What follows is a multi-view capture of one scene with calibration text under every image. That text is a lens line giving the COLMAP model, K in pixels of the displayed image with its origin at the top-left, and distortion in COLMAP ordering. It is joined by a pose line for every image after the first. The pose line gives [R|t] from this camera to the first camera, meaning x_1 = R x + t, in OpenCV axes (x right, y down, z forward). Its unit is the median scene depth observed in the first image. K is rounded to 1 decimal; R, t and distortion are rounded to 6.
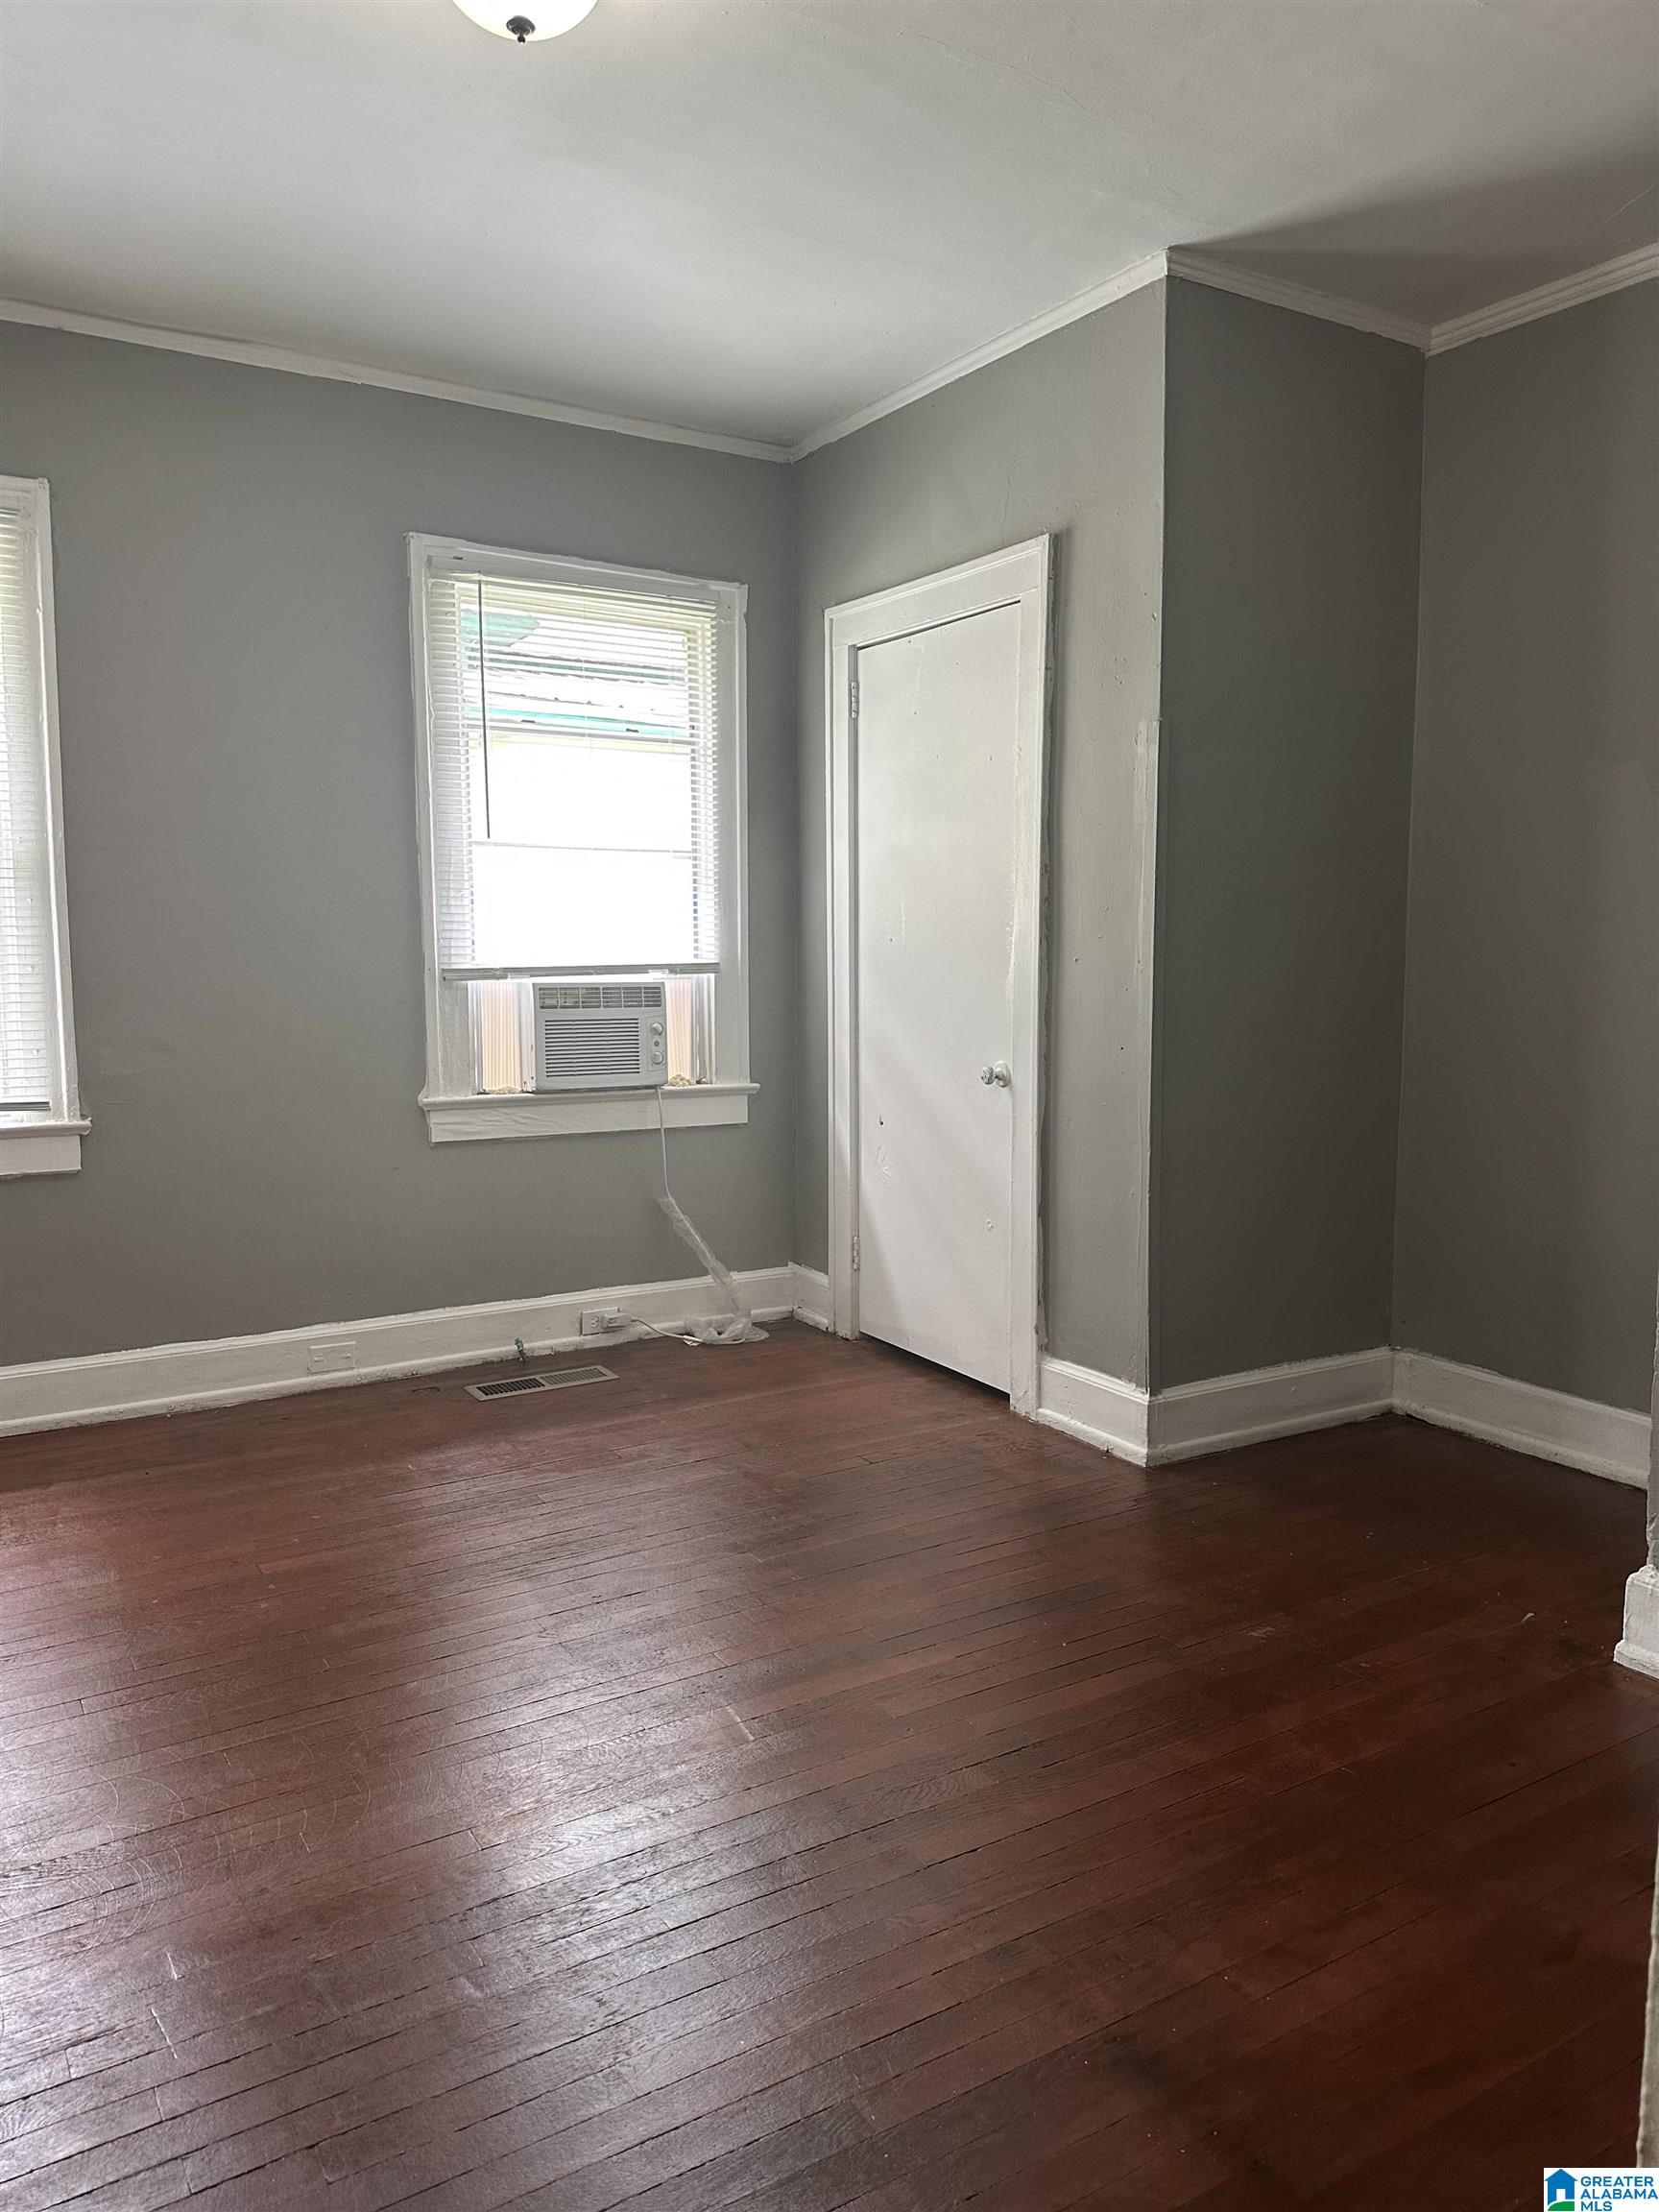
lens RADIAL K [[1577.9, 0, 843.9], [0, 1577.9, 1100.1], [0, 0, 1]] dist [0.061802, -0.039284]
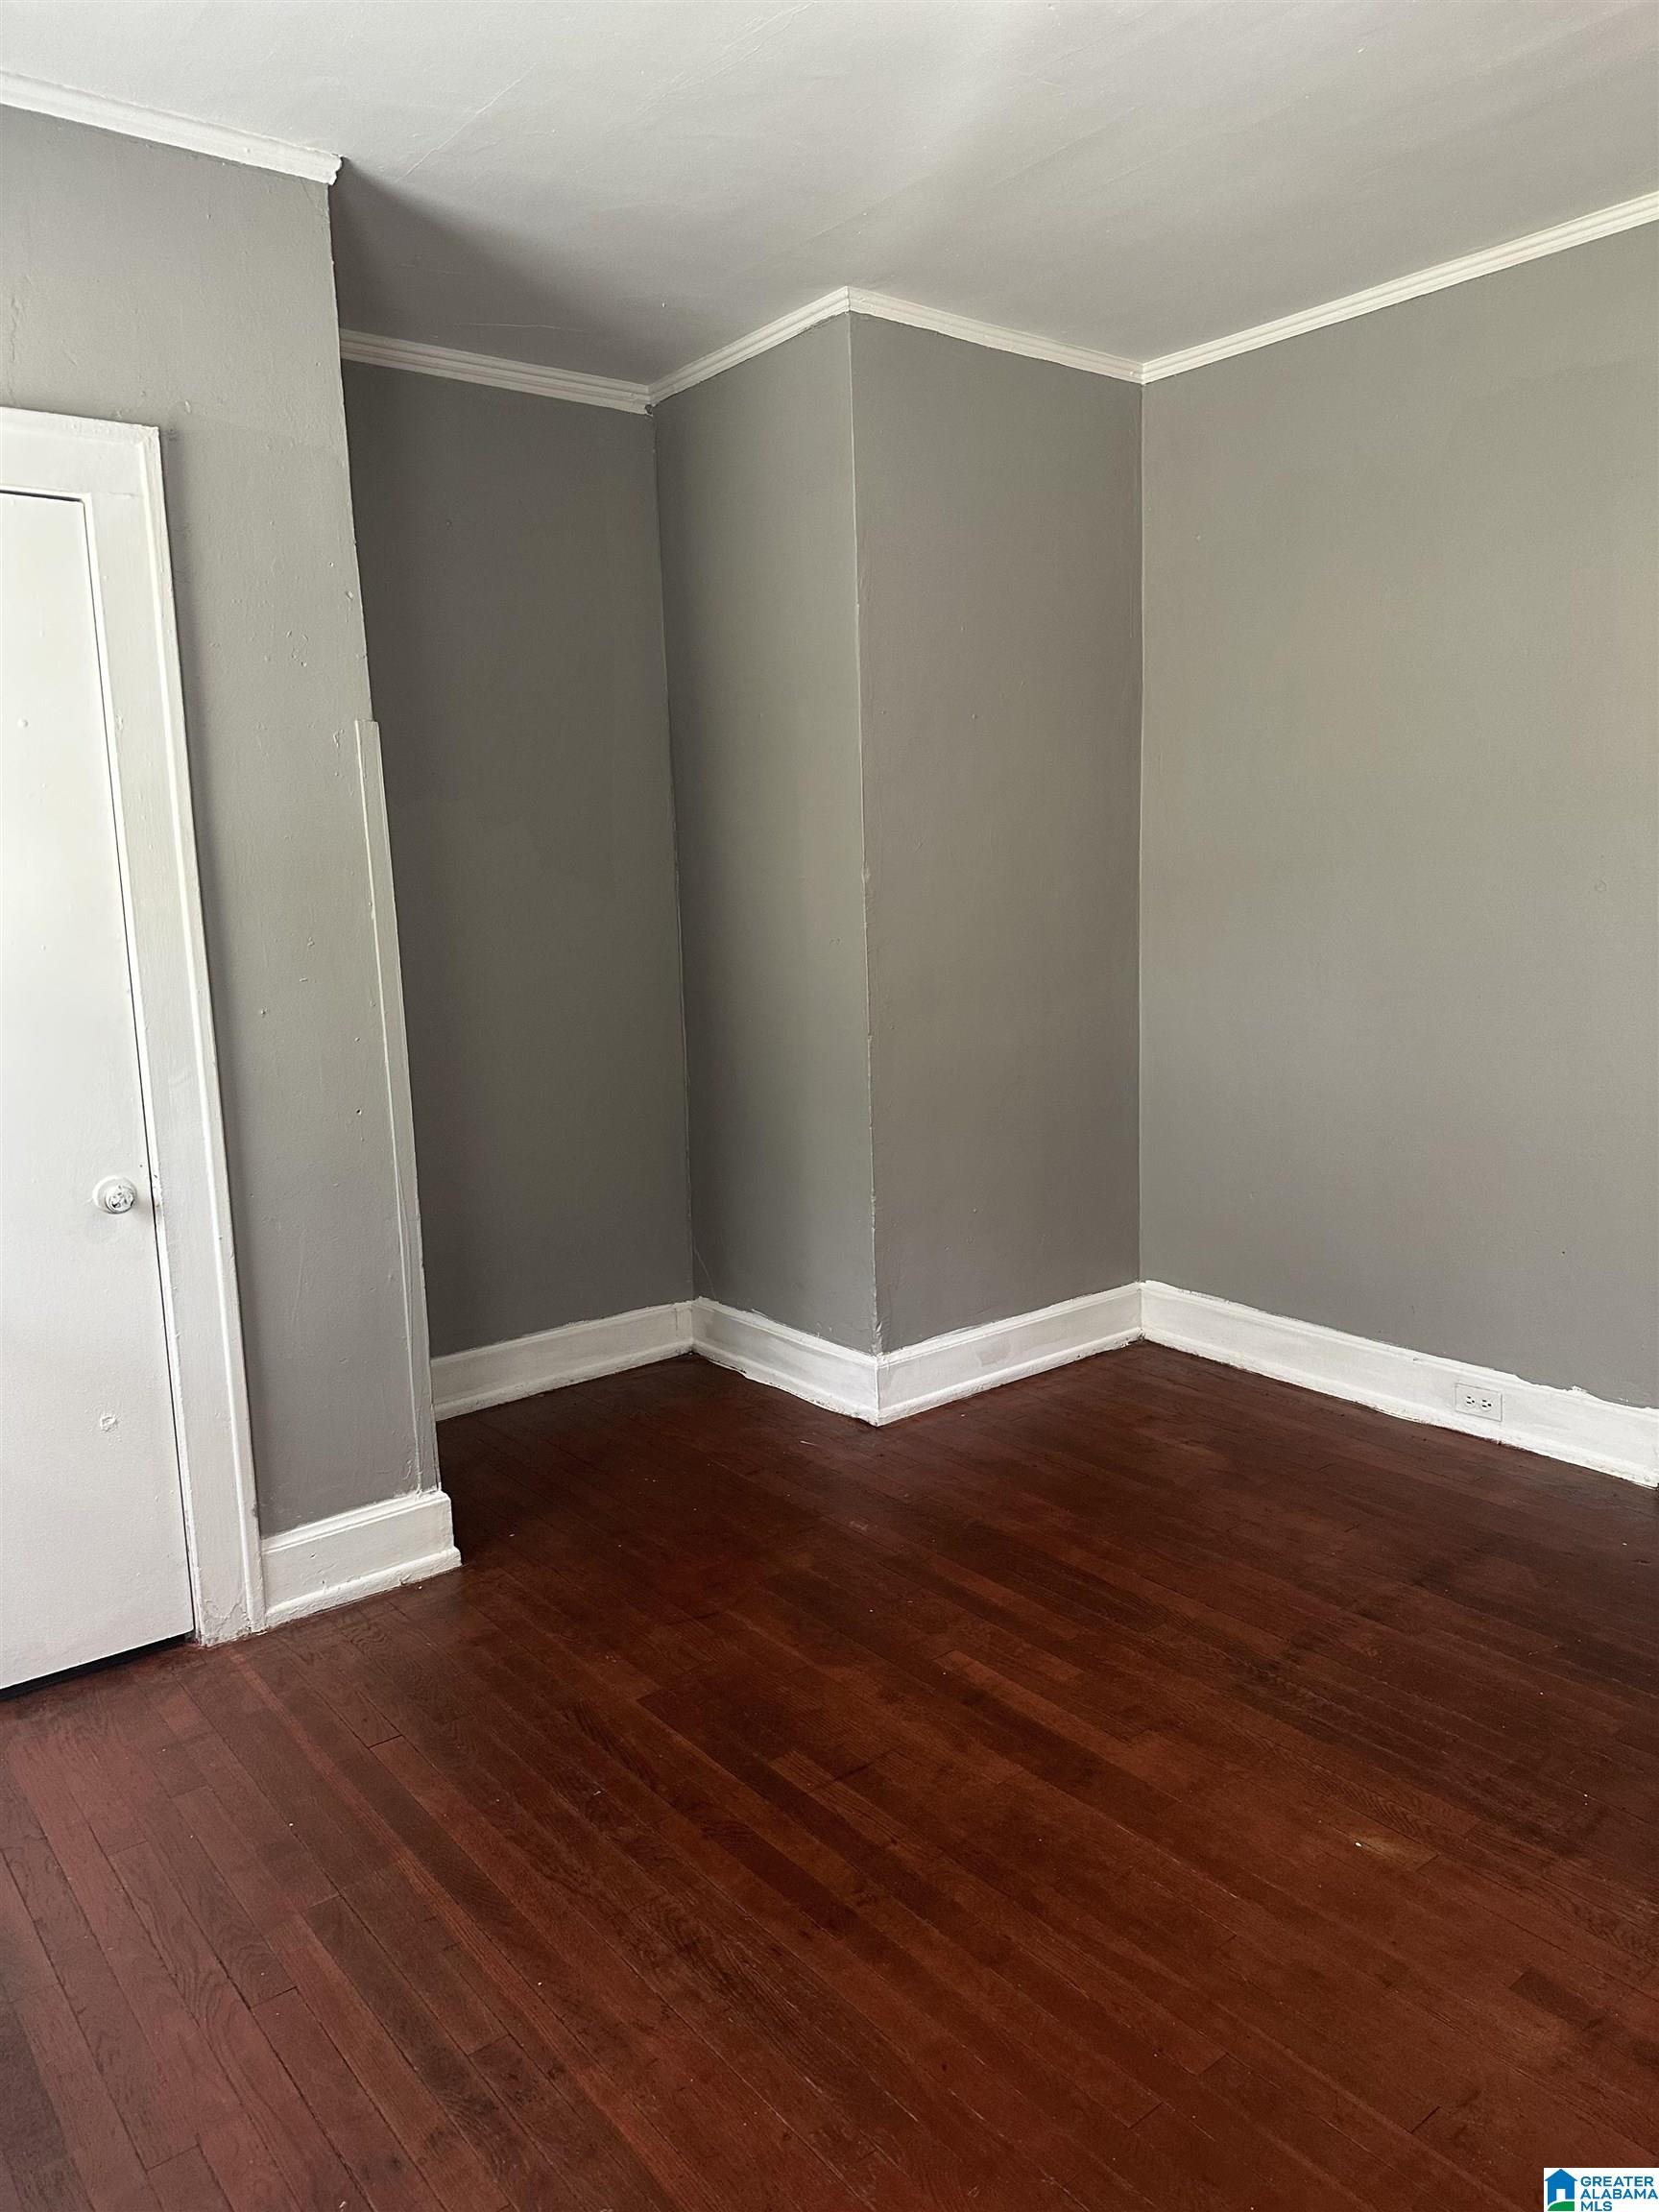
lens RADIAL K [[1577.9, 0, 836.6], [0, 1577.9, 1094.2], [0, 0, 1]] dist [0.061802, -0.039284]
pose [[-0.108639, -0.146283, 0.983259, -0.656715], [0.138866, 0.977182, 0.160722, -0.138259], [-0.984334, 0.154002, -0.085846, 0.808363]]
